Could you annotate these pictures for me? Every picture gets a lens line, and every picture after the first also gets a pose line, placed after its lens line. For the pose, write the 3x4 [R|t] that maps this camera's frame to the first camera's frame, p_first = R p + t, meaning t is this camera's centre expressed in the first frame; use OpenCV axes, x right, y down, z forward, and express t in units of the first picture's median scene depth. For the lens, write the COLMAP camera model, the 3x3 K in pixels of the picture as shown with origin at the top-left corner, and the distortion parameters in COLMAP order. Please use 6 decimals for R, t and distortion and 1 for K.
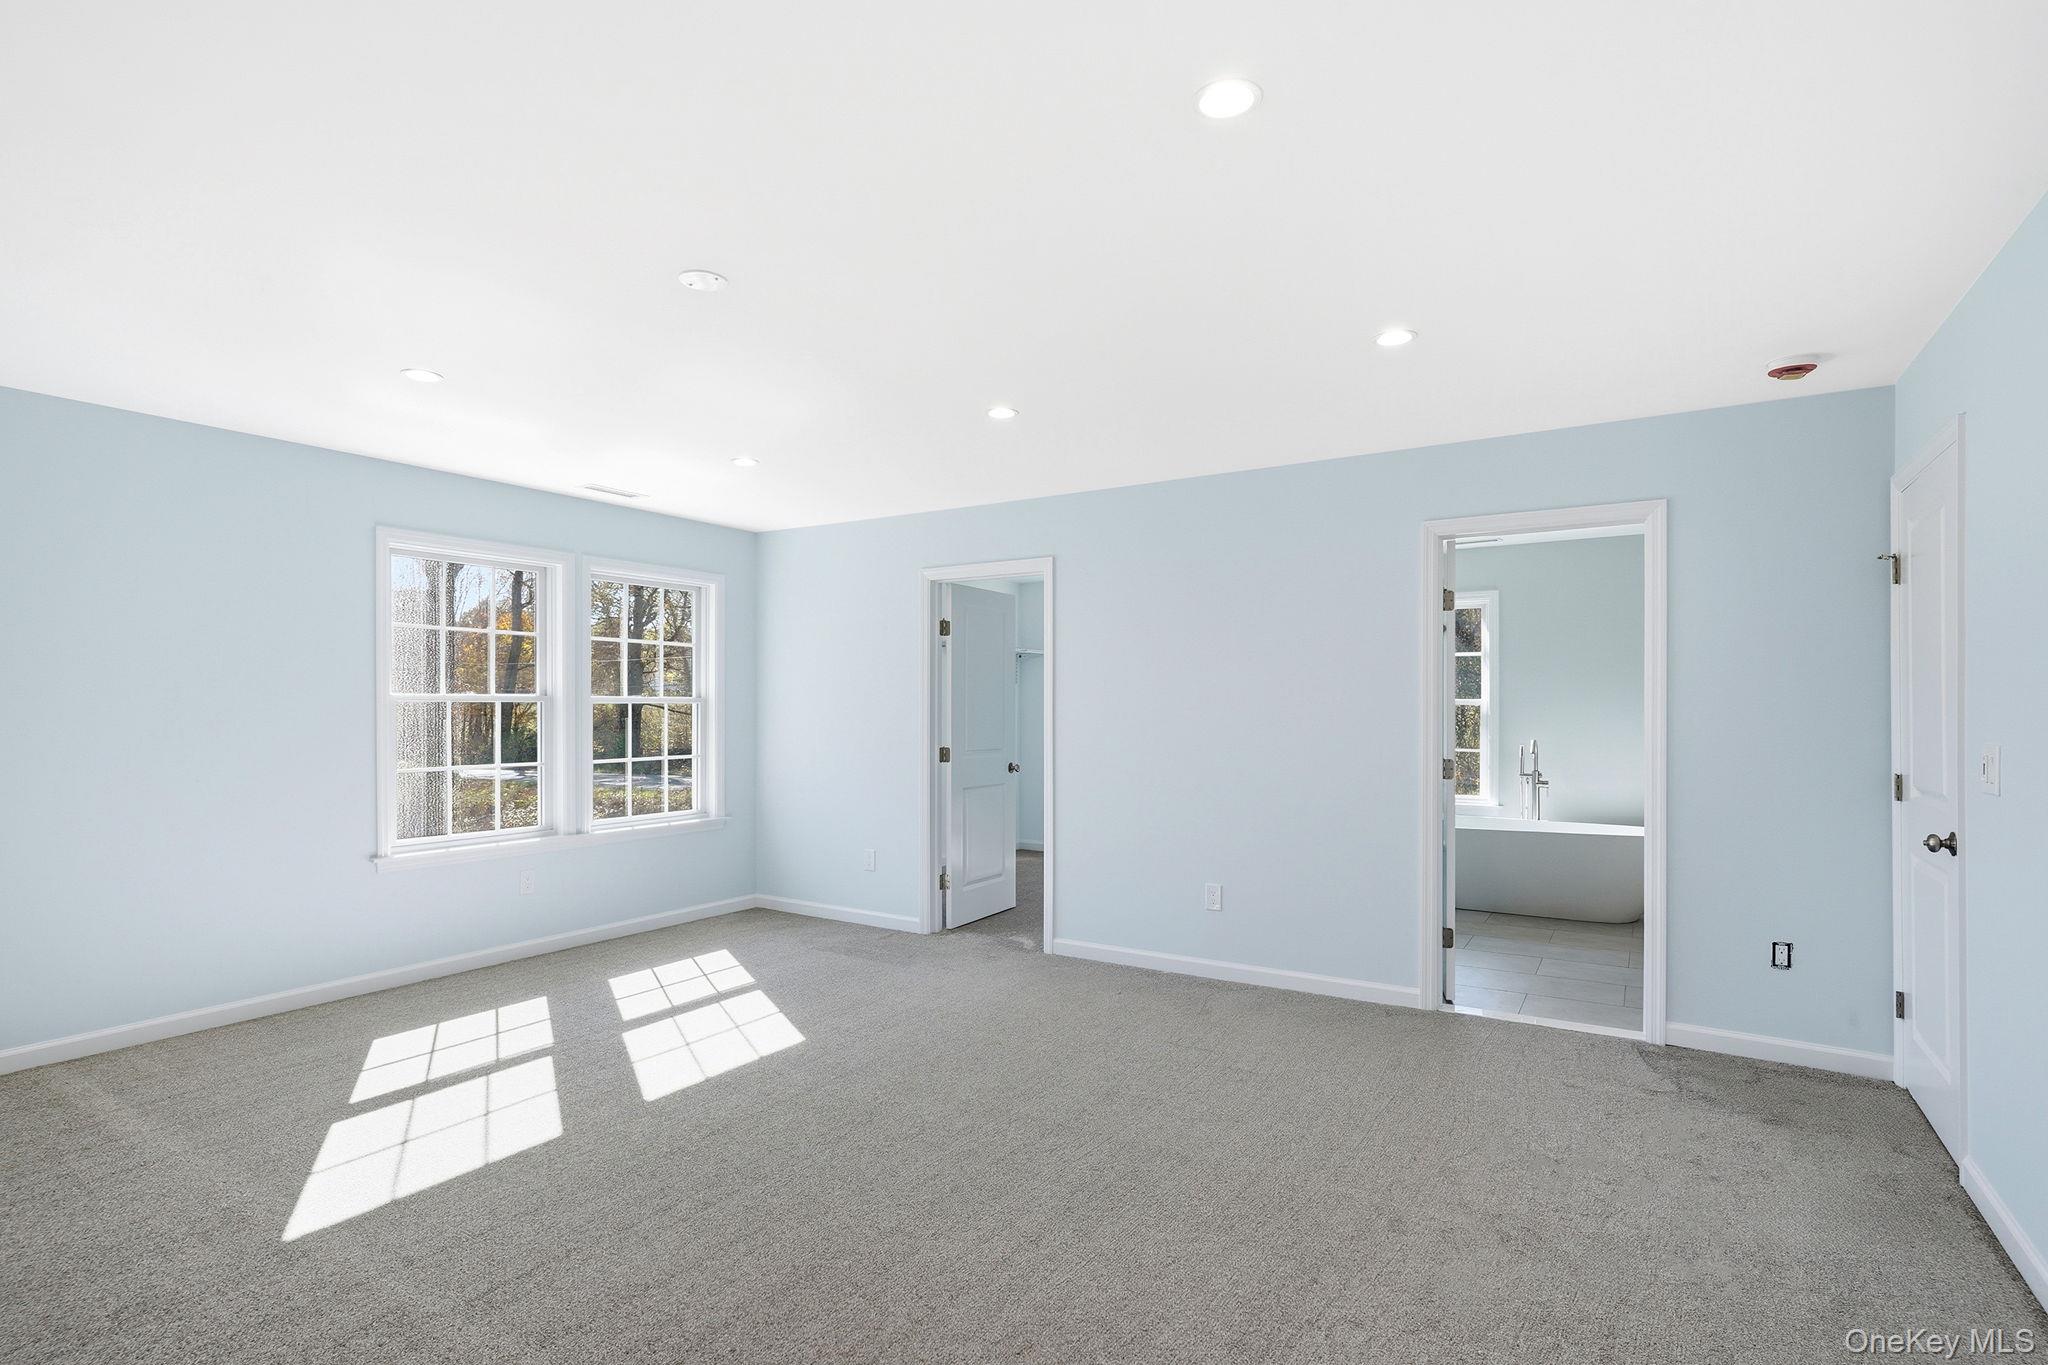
lens RADIAL K [[1015.3, 0, 1029.0], [0, 1015.3, 693.8], [0, 0, 1]] dist [0.000996, 0.002570]
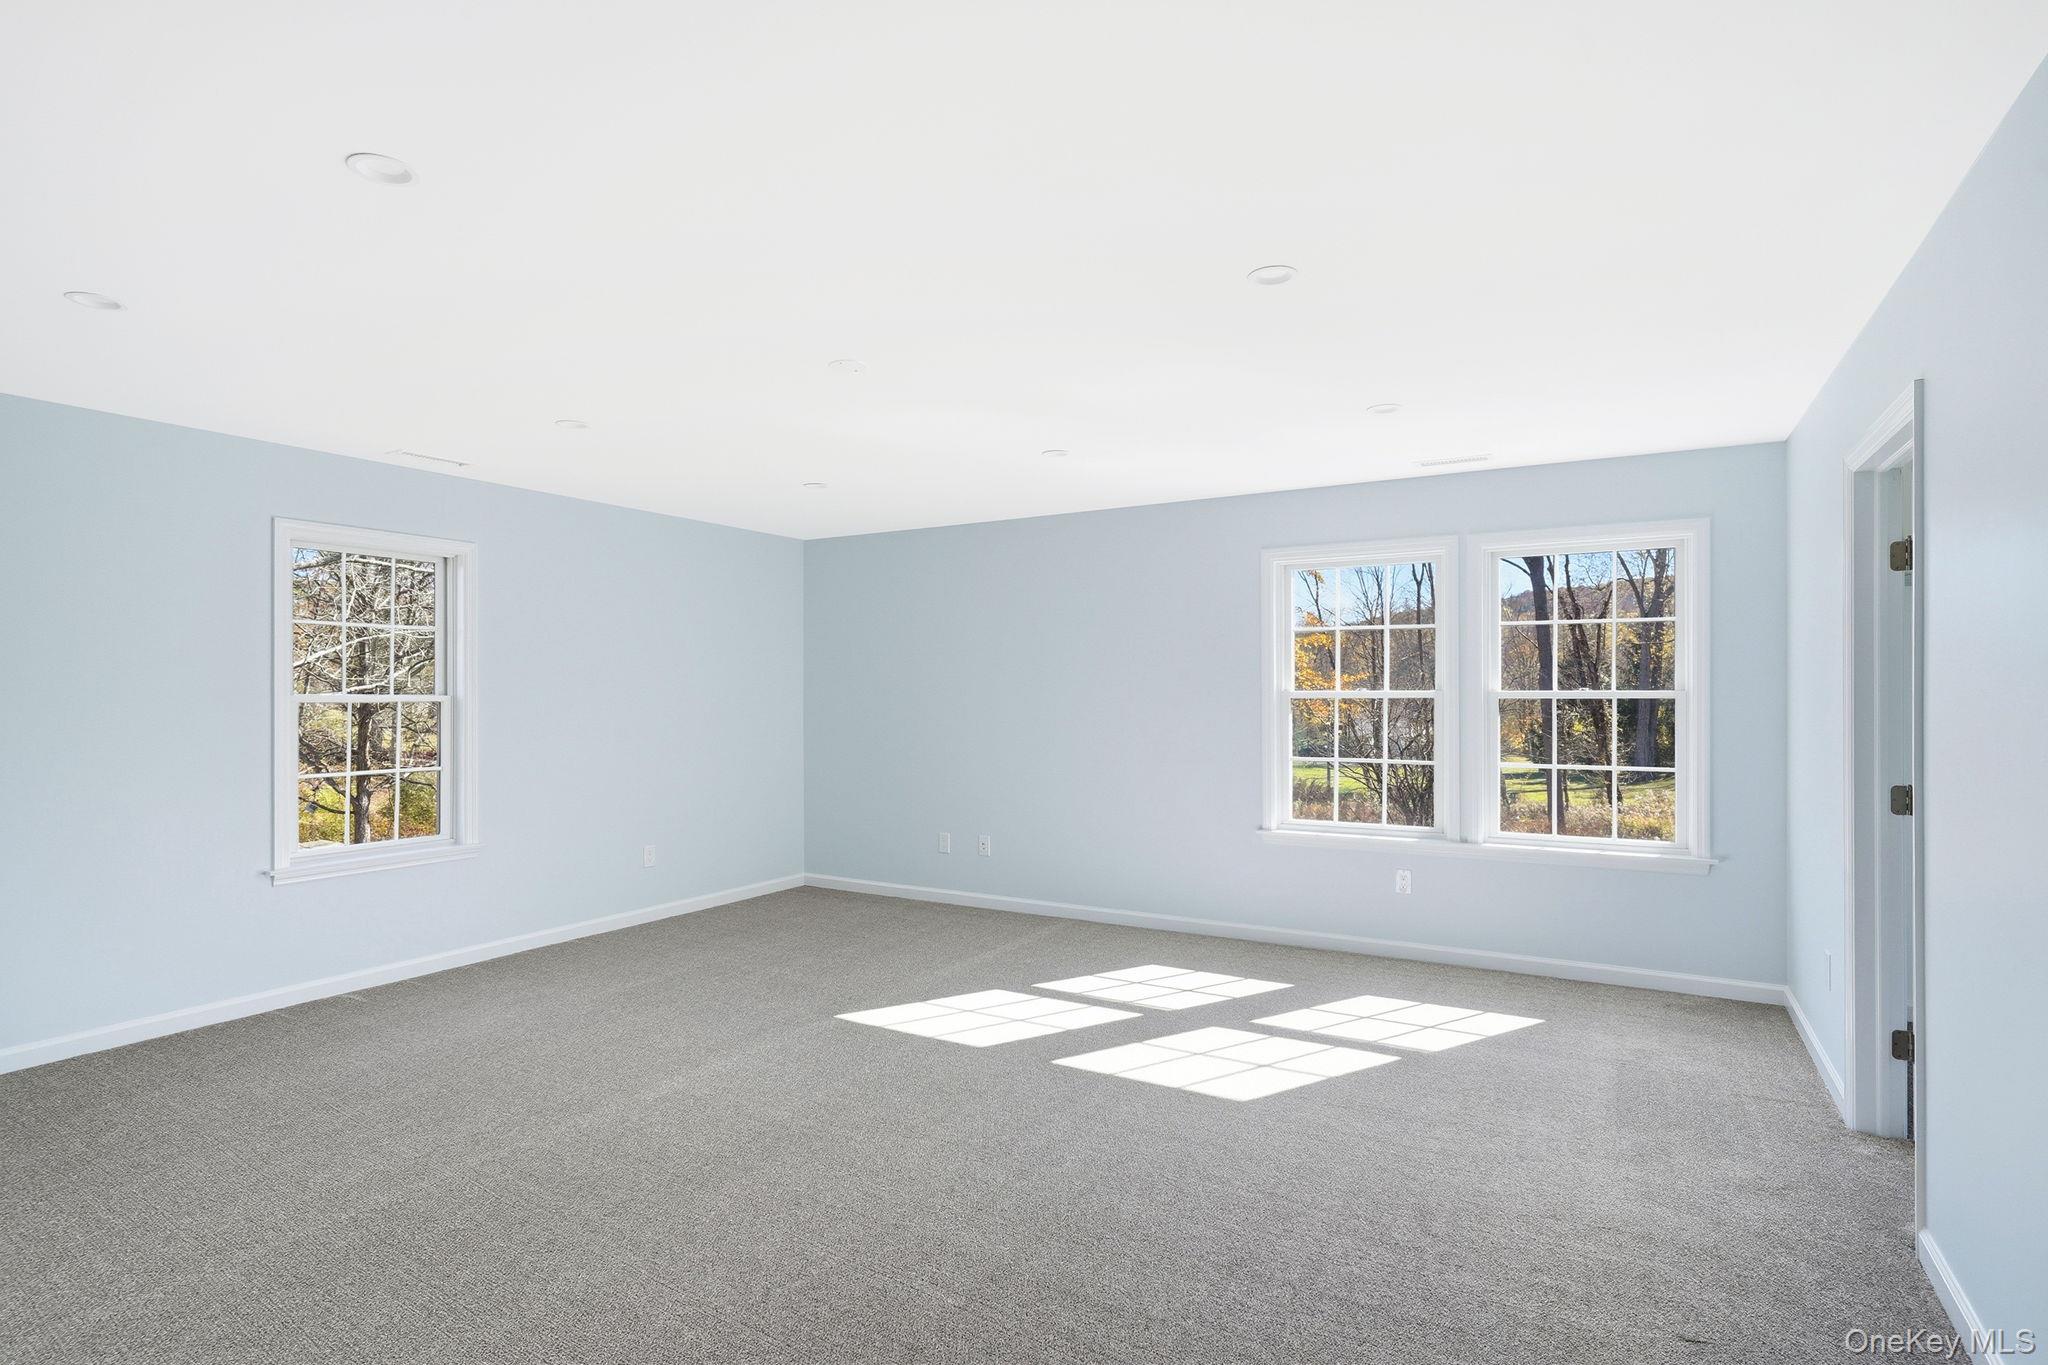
lens RADIAL K [[1015.3, 0, 1029.0], [0, 1015.3, 693.8], [0, 0, 1]] dist [0.000996, 0.002570]
pose [[0.042213, -0.004287, -0.999099, 0.499114], [0.009176, 0.999950, -0.003903, 0.004729], [0.999067, -0.009003, 0.042250, 0.642719]]
